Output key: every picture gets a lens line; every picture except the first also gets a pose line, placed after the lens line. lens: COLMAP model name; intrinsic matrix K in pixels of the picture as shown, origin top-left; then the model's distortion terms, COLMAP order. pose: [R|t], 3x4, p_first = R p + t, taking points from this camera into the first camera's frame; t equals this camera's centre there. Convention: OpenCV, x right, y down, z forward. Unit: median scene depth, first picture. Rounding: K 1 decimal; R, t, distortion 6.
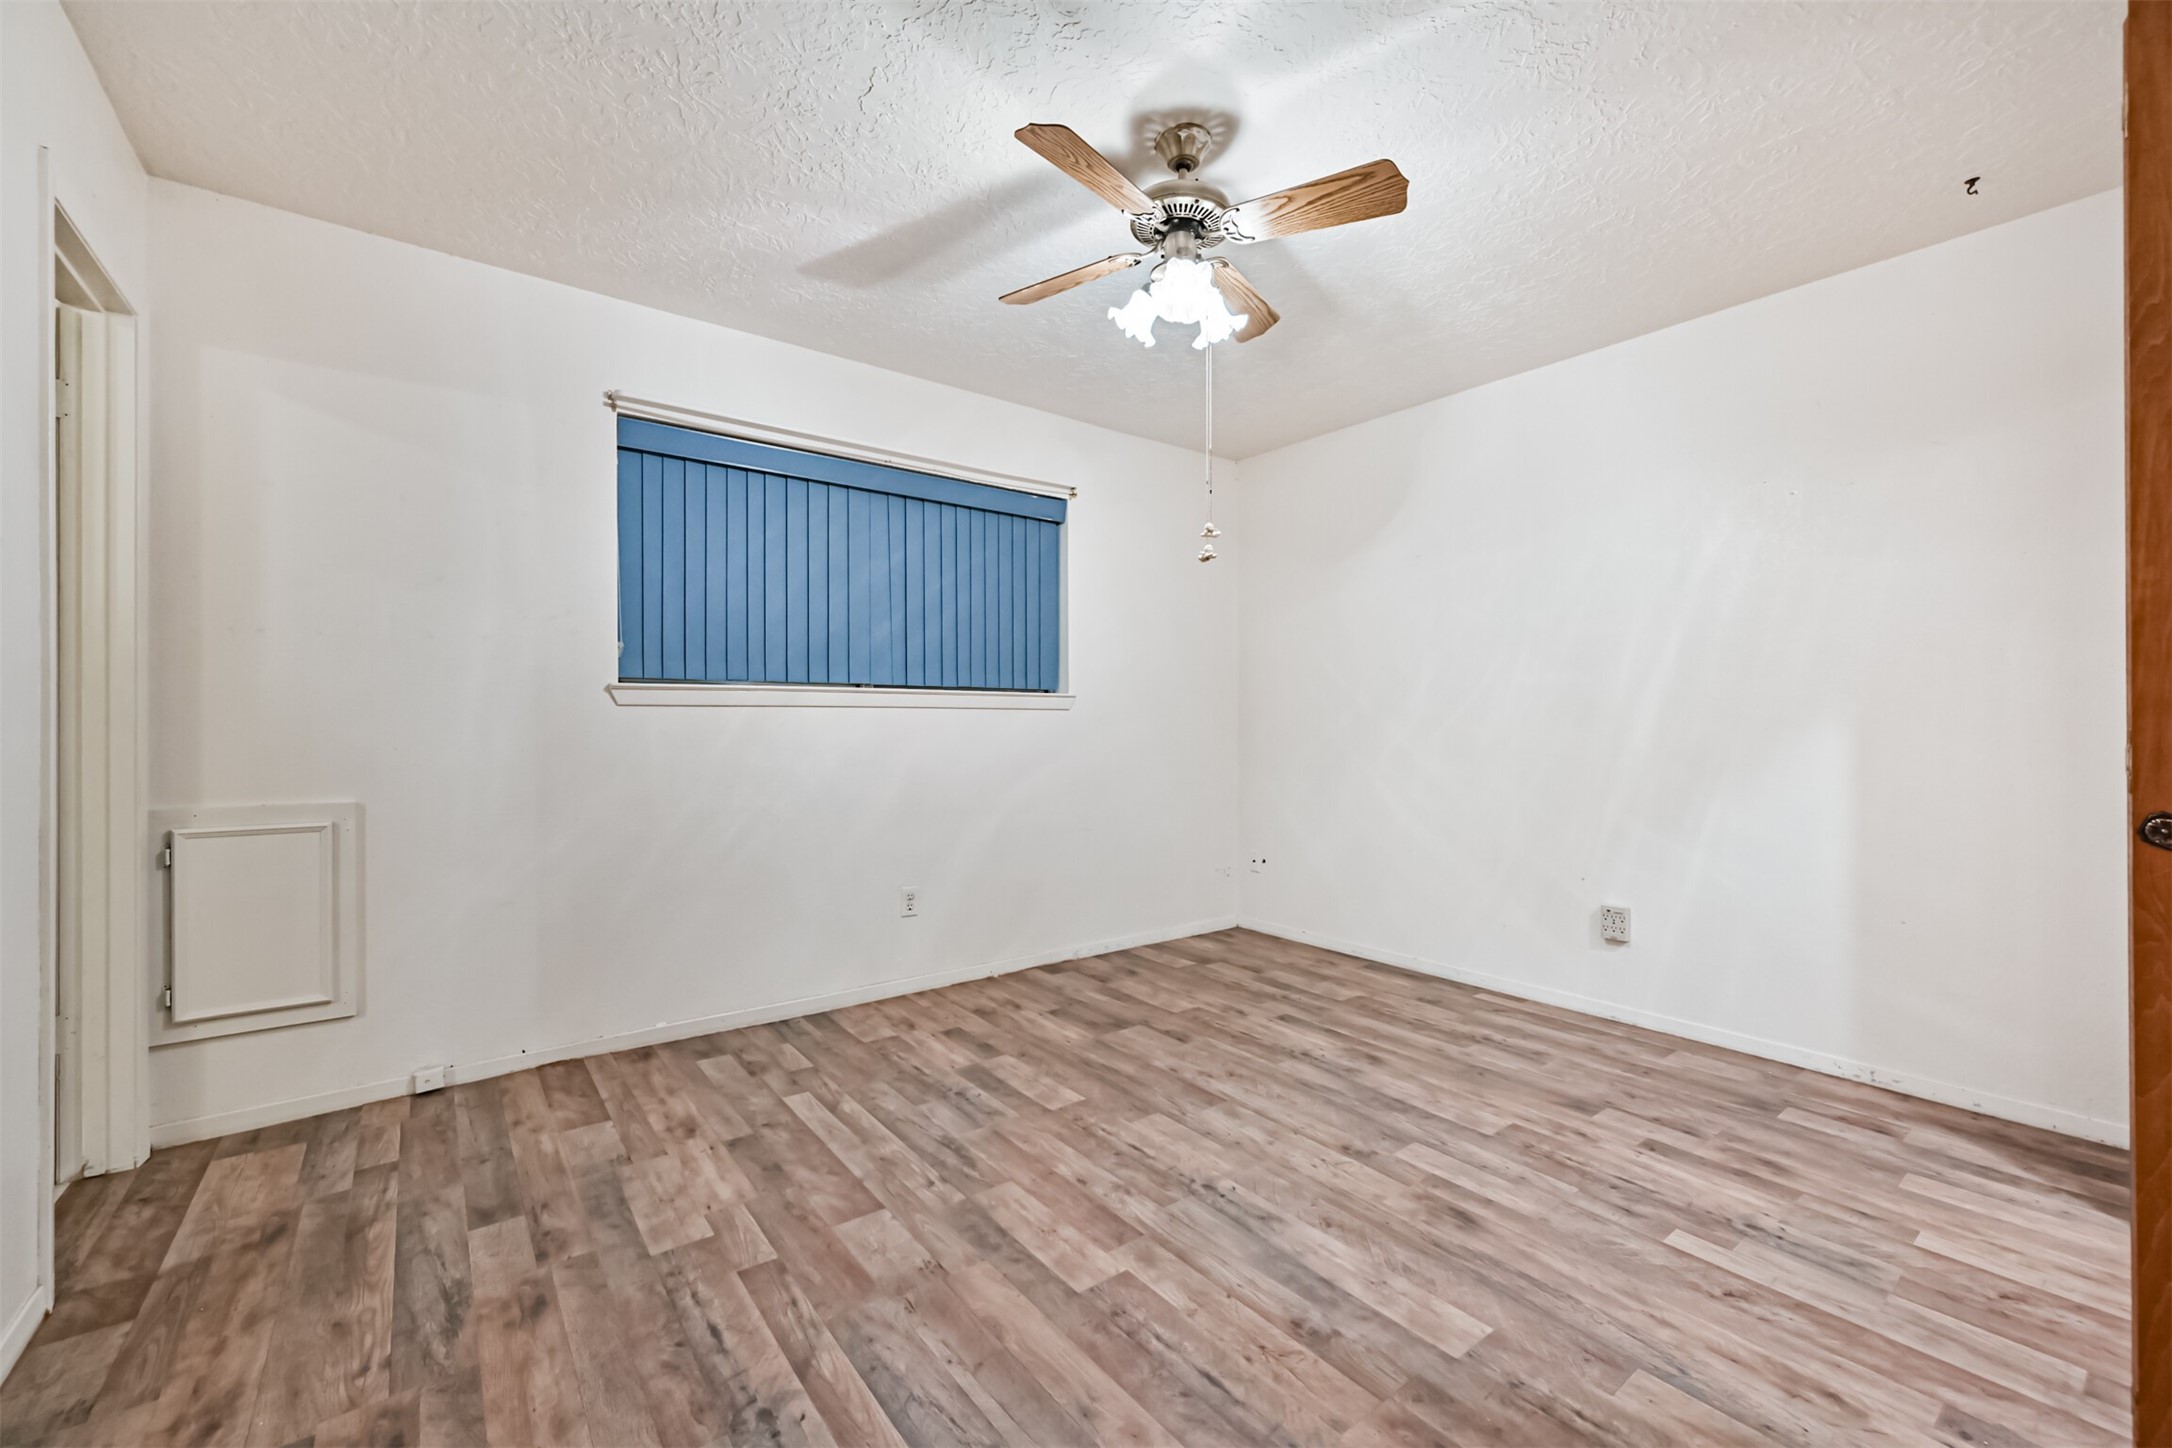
lens RADIAL K [[846.1, 0, 1105.4], [0, 846.1, 731.3], [0, 0, 1]] dist [-0.001273, 0.000206]
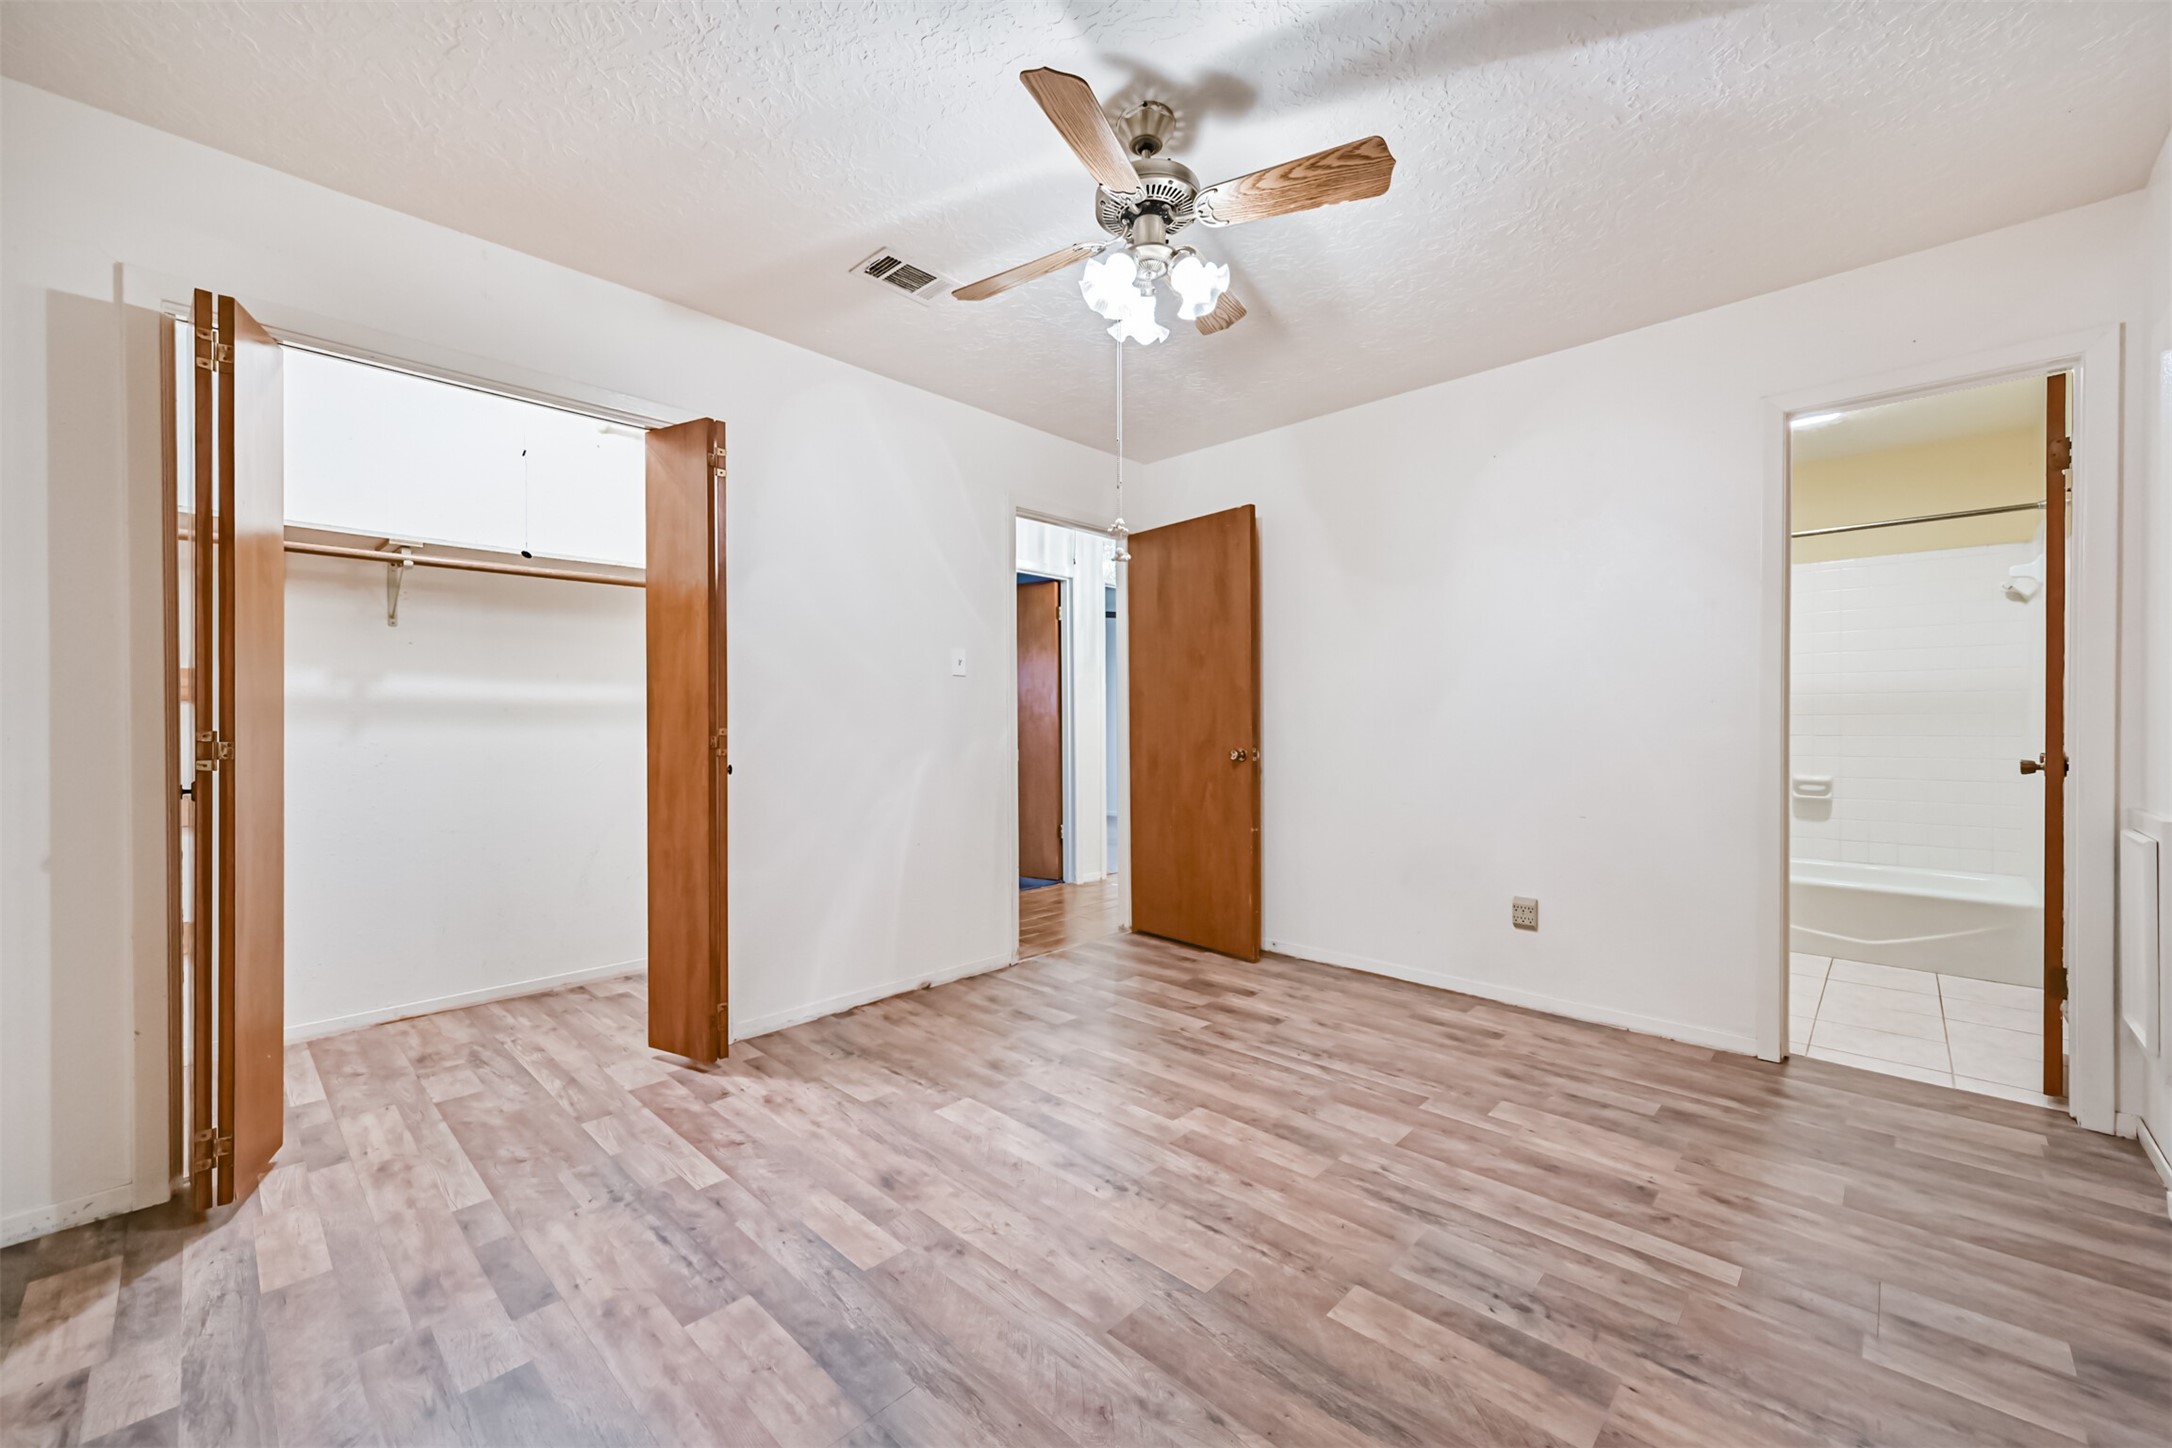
lens RADIAL K [[846.1, 0, 1073.9], [0, 846.1, 731.0], [0, 0, 1]] dist [-0.001273, 0.000206]
pose [[-0.992217, 0.003930, -0.124462, 0.300816], [0.001870, 0.999859, 0.016665, -0.022084], [0.124510, 0.016302, -0.992084, 1.978612]]
